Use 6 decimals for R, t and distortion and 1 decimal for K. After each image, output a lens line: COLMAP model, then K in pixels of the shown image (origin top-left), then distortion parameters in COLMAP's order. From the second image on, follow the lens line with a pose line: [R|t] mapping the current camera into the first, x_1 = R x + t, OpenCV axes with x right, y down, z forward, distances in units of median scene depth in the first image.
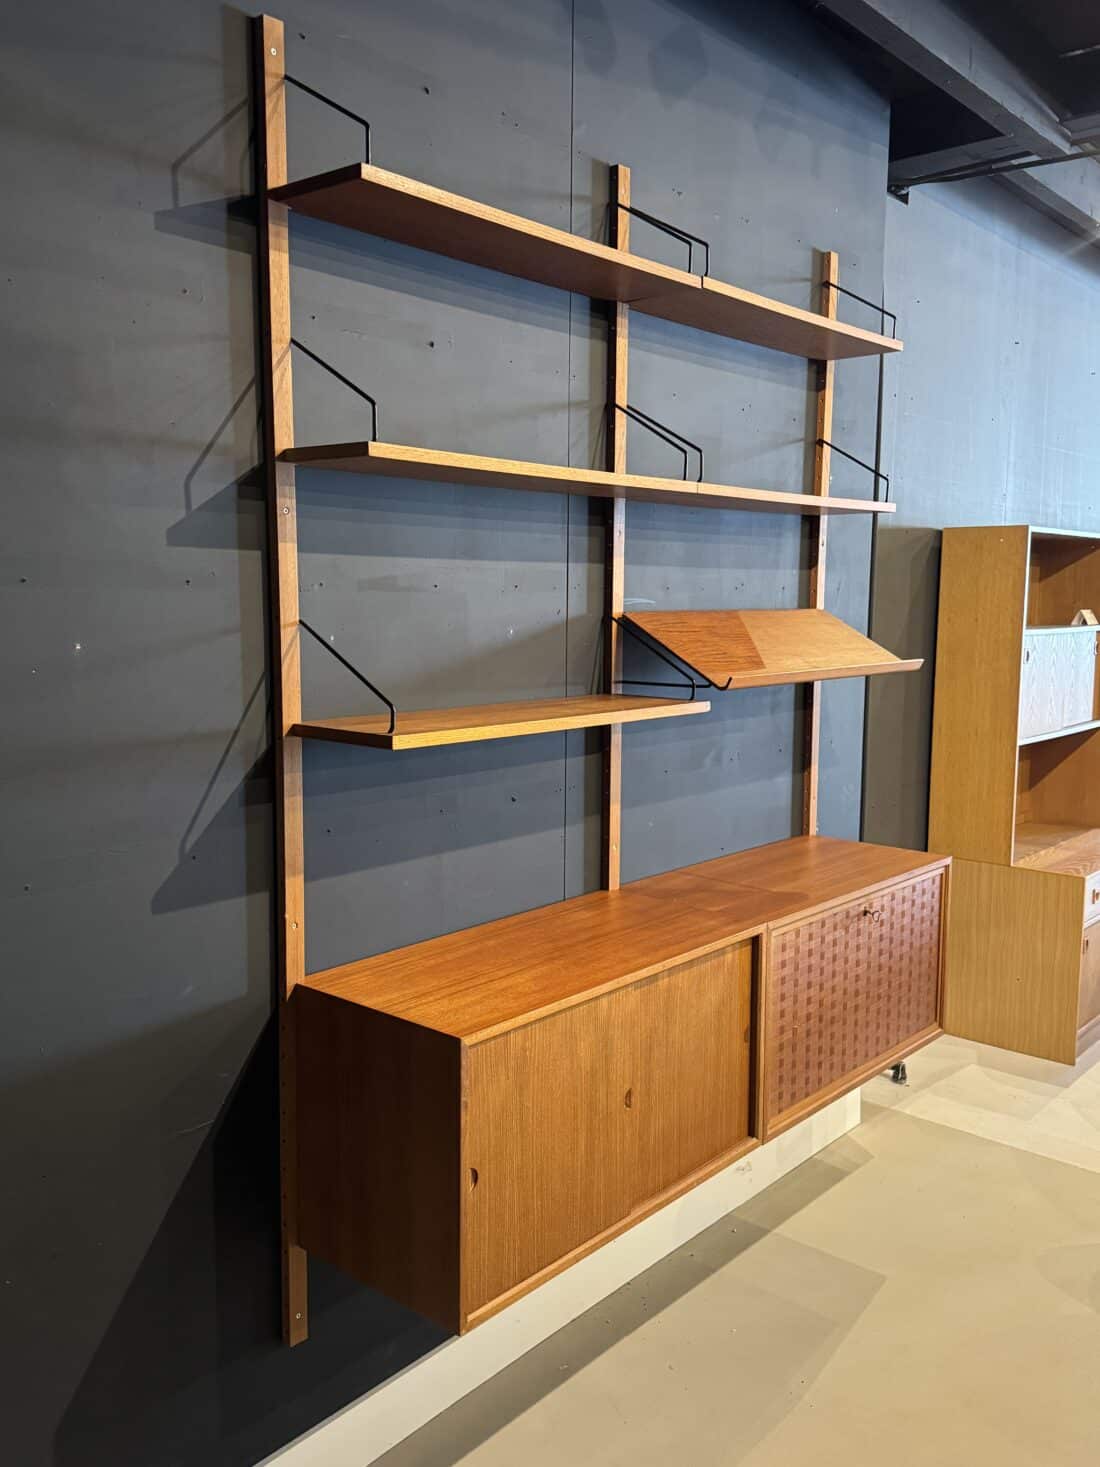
lens RADIAL K [[1223.4, 0, 551.8], [0, 1223.4, 736.1], [0, 0, 1]] dist [0.197951, -0.444142]
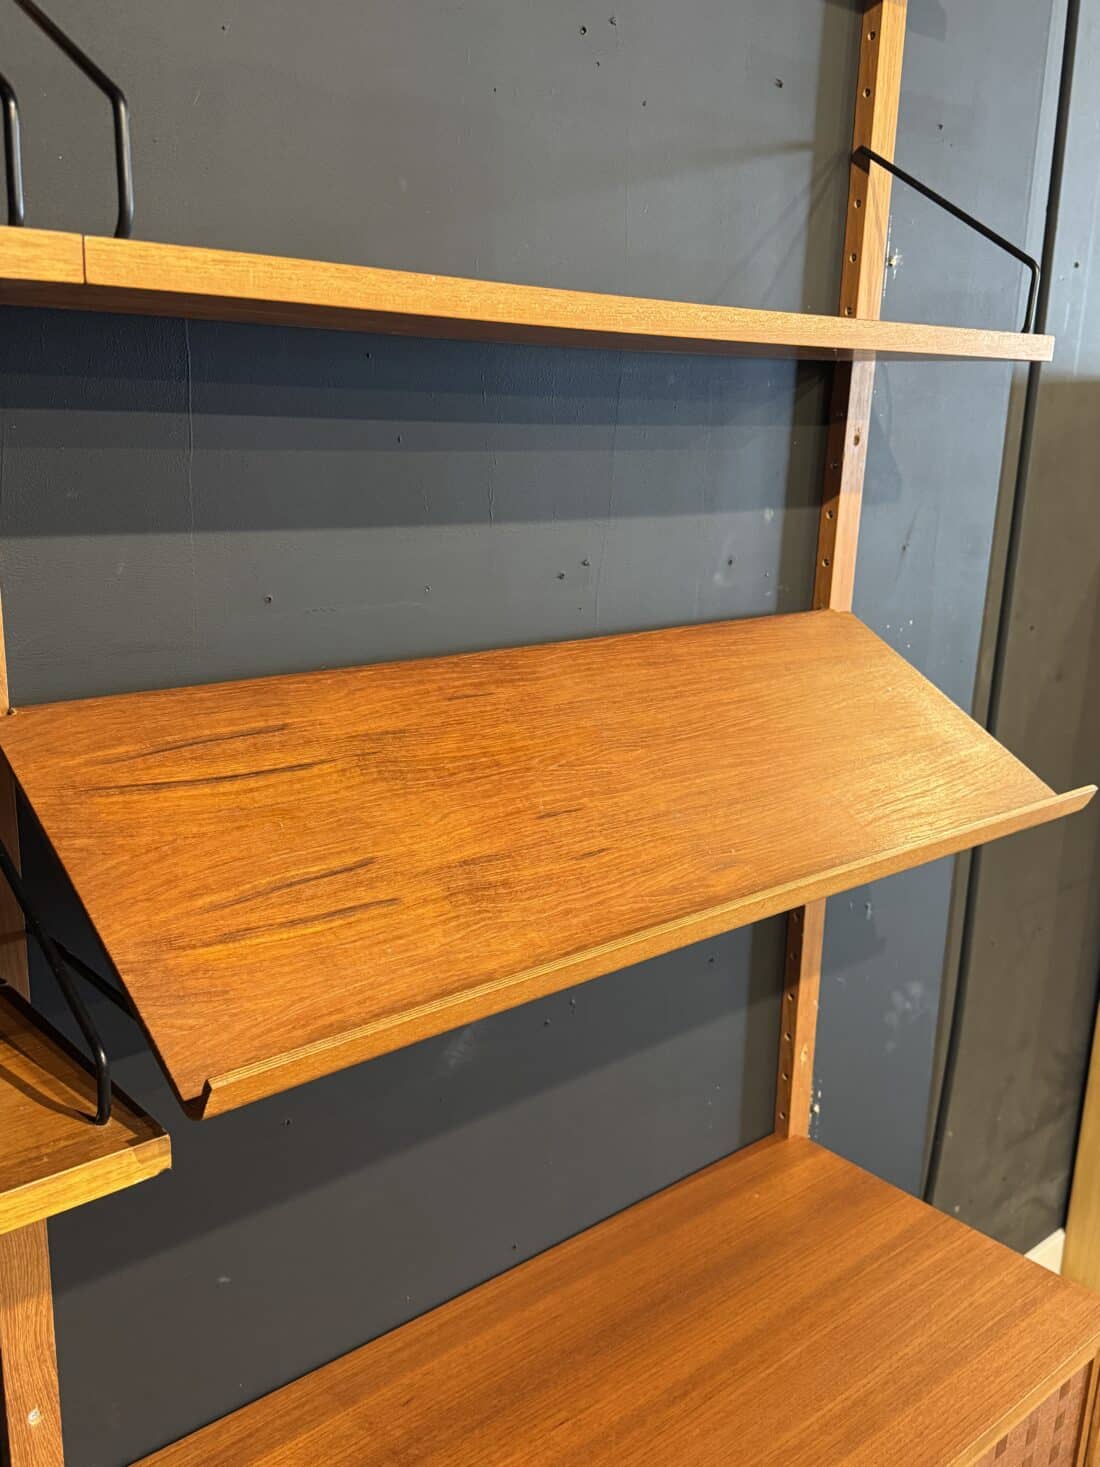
lens RADIAL K [[1321.9, 0, 574.4], [0, 1321.9, 741.0], [0, 0, 1]] dist [0.158677, -0.305705]
pose [[0.992875, 0.056032, -0.105167, 0.214247], [-0.042021, 0.990491, 0.131005, -0.134364], [0.111508, -0.125653, 0.985788, 0.676307]]
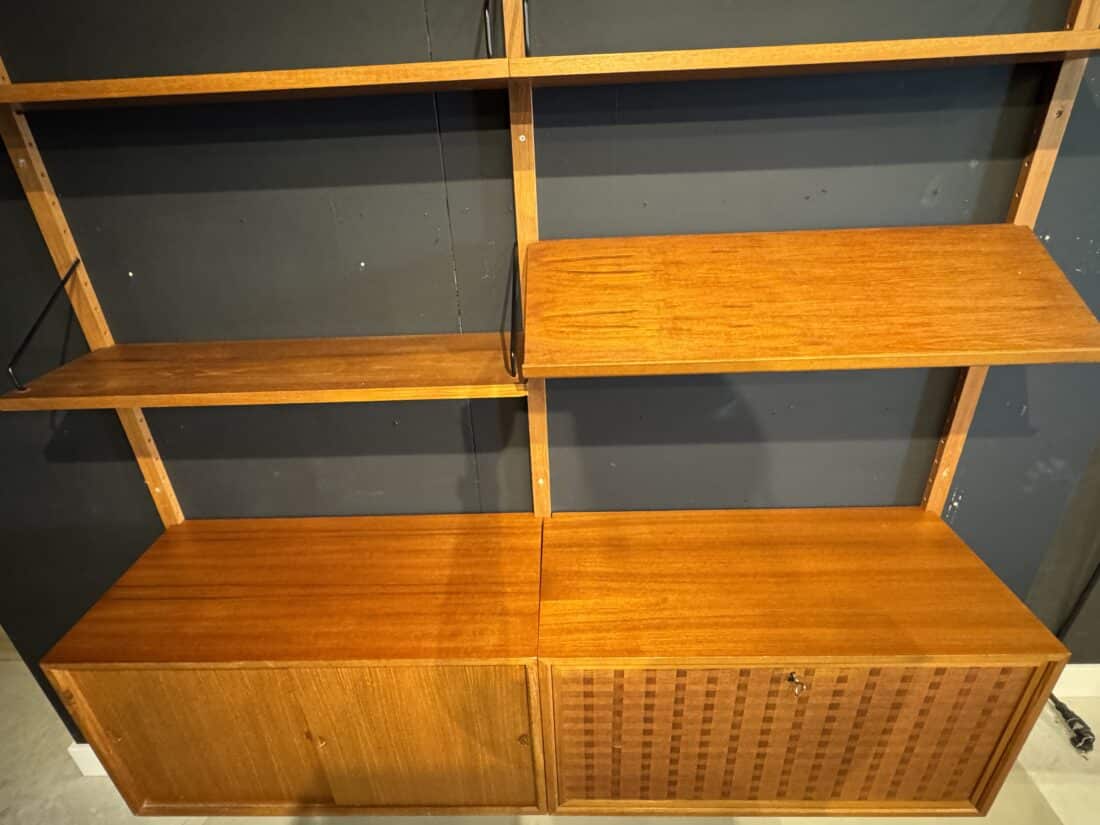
lens RADIAL K [[569.1, 0, 545.0], [0, 569.1, 412.7], [0, 0, 1]] dist [-0.001438, -0.001145]
pose [[0.640355, 0.311950, -0.701878, 0.353370], [-0.046434, 0.927861, 0.370025, -0.130181], [0.766675, -0.204356, 0.608645, 0.715444]]
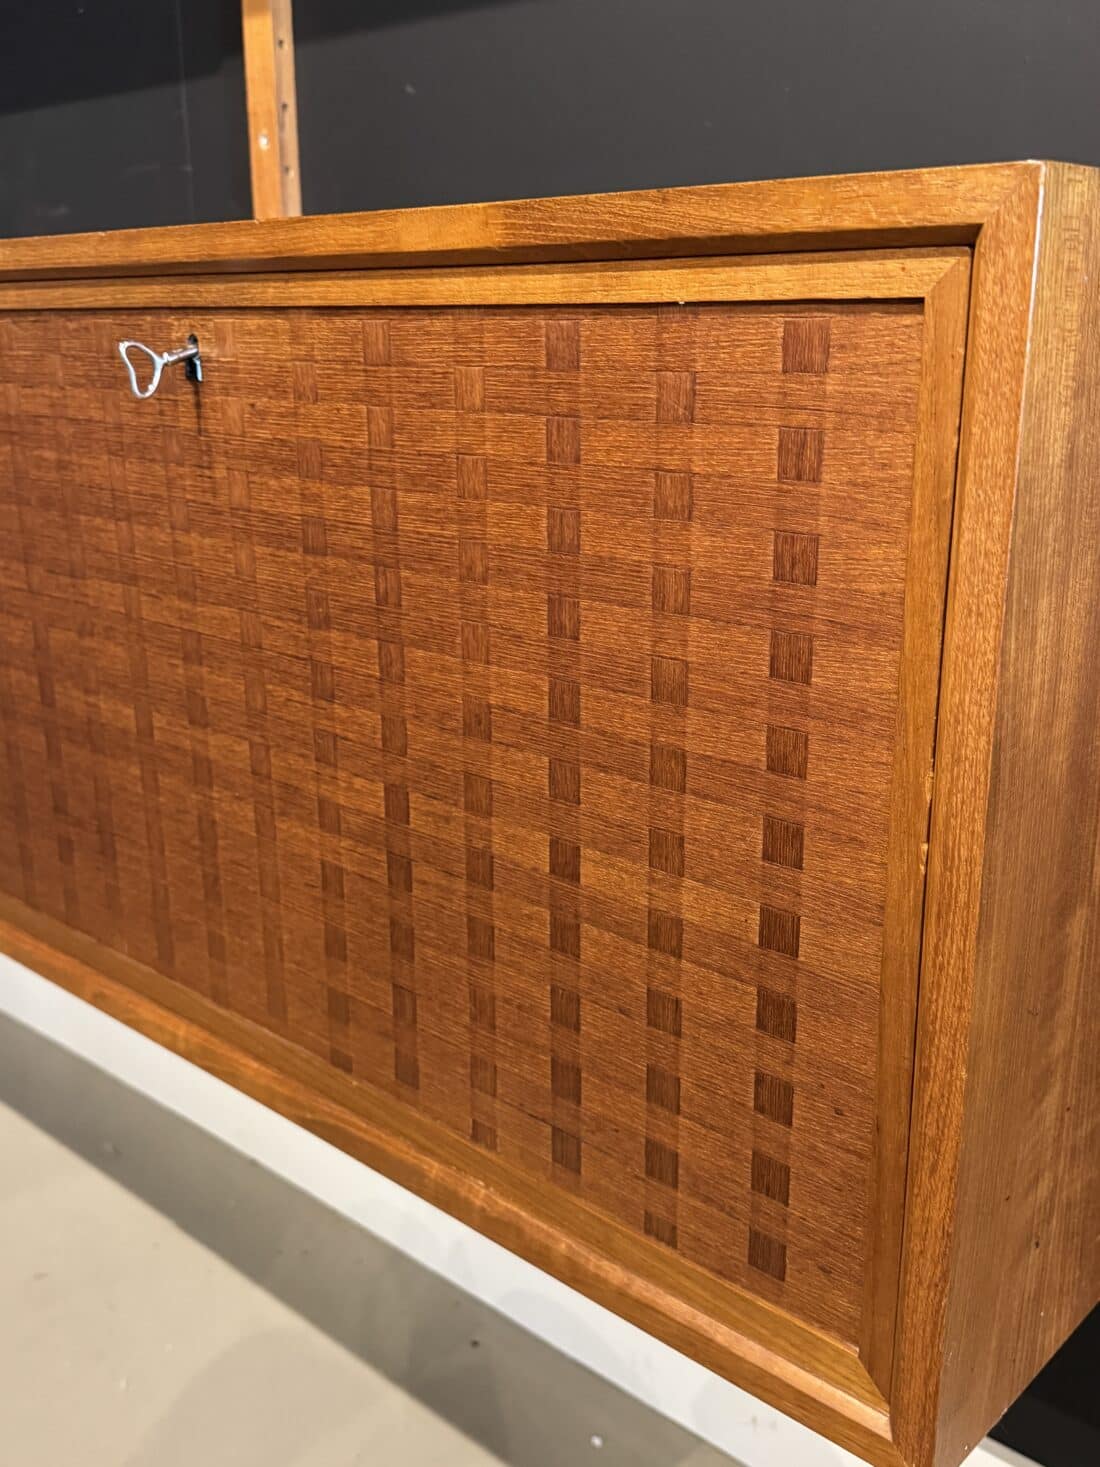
lens RADIAL K [[1418.6, 0, 546.3], [0, 1418.6, 731.5], [0, 0, 1]] dist [0.123858, -0.195182]
pose [[-0.024330, 0.273522, -0.961558, 0.517713], [-0.112899, 0.954938, 0.274495, 0.129174], [0.993309, 0.115238, 0.007646, 1.080225]]
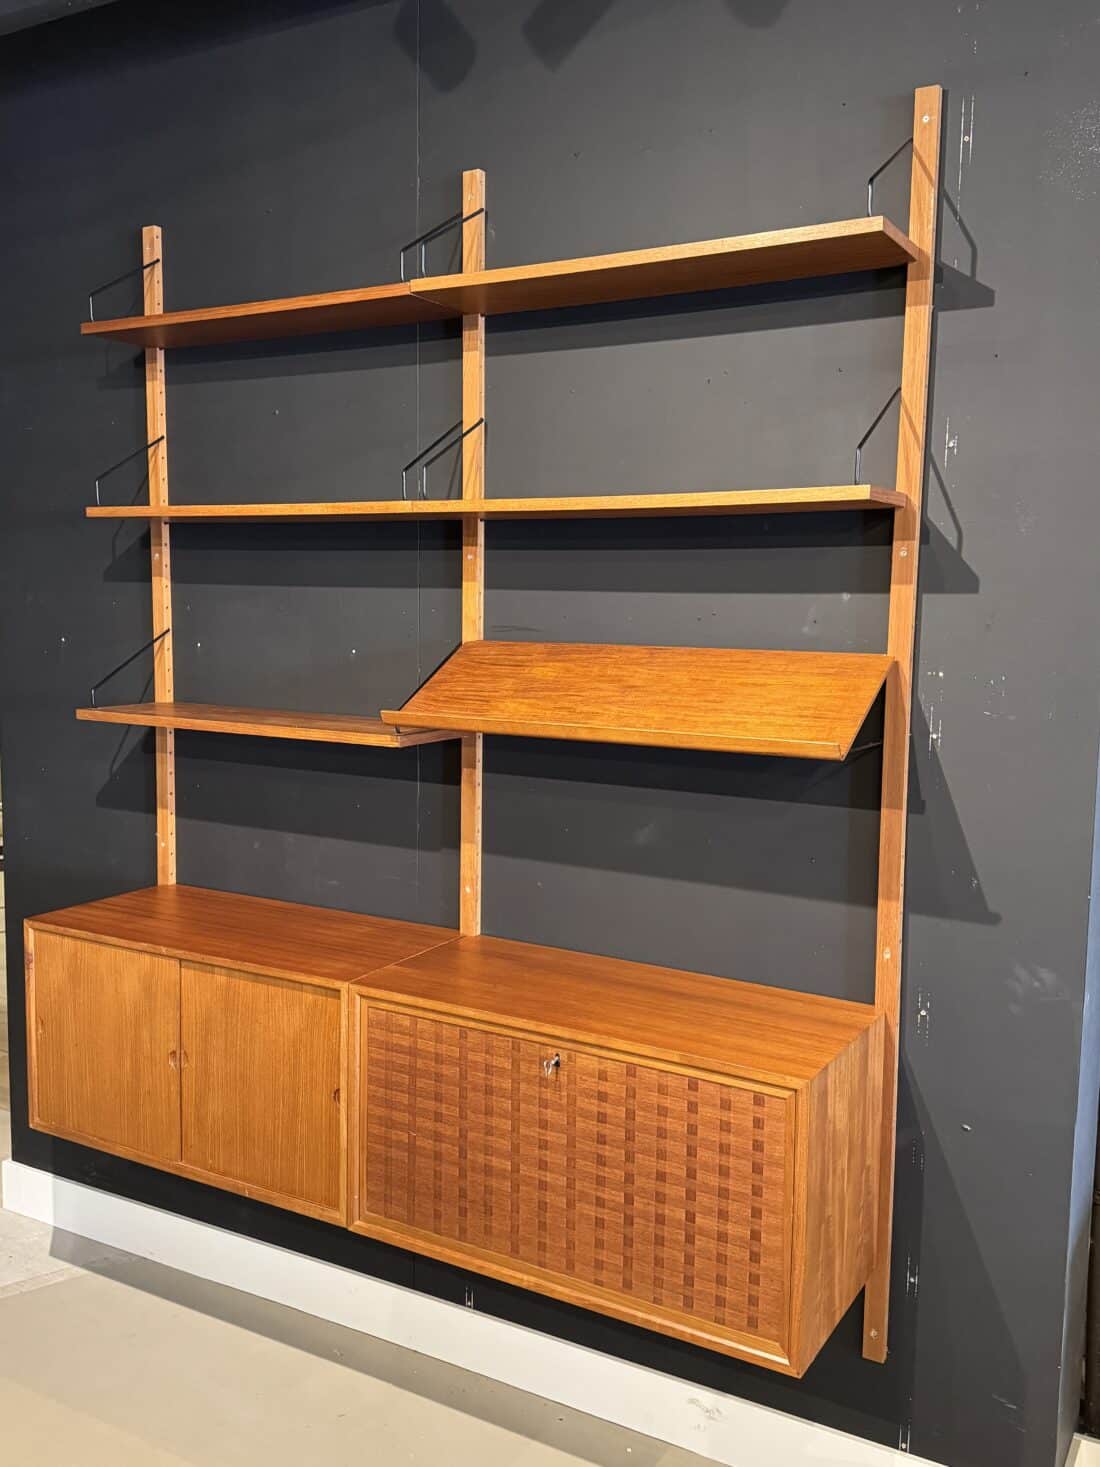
lens RADIAL K [[1289.7, 0, 550.0], [0, 1289.7, 733.5], [0, 0, 1]] dist [0.234108, -0.585982]
pose [[0.188761, 0.100777, -0.976839, 0.997876], [-0.130209, 0.988506, 0.076819, -0.109177], [0.973352, 0.112693, 0.199713, 0.830394]]
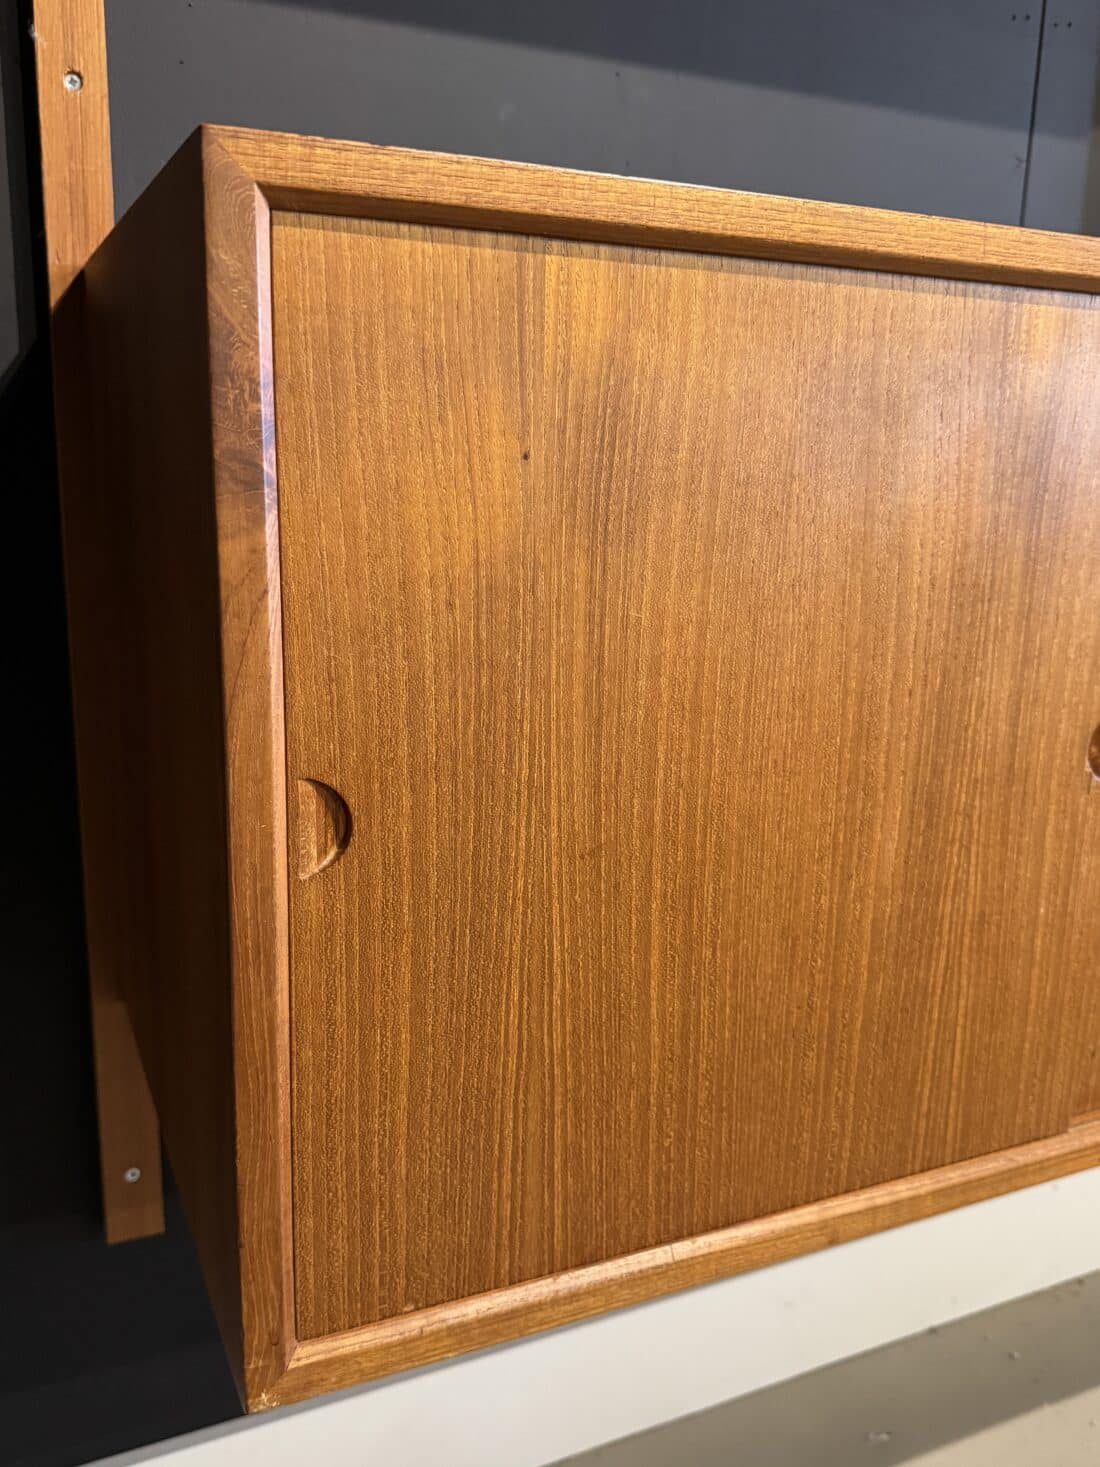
lens RADIAL K [[1238.8, 0, 544.0], [0, 1238.8, 731.0], [0, 0, 1]] dist [0.032018, -0.048791]
pose [[0.907951, 0.111717, -0.403911, 0.047053], [-0.068875, 0.990487, 0.119133, 0.207203], [0.413377, -0.080347, 0.907008, 0.544458]]
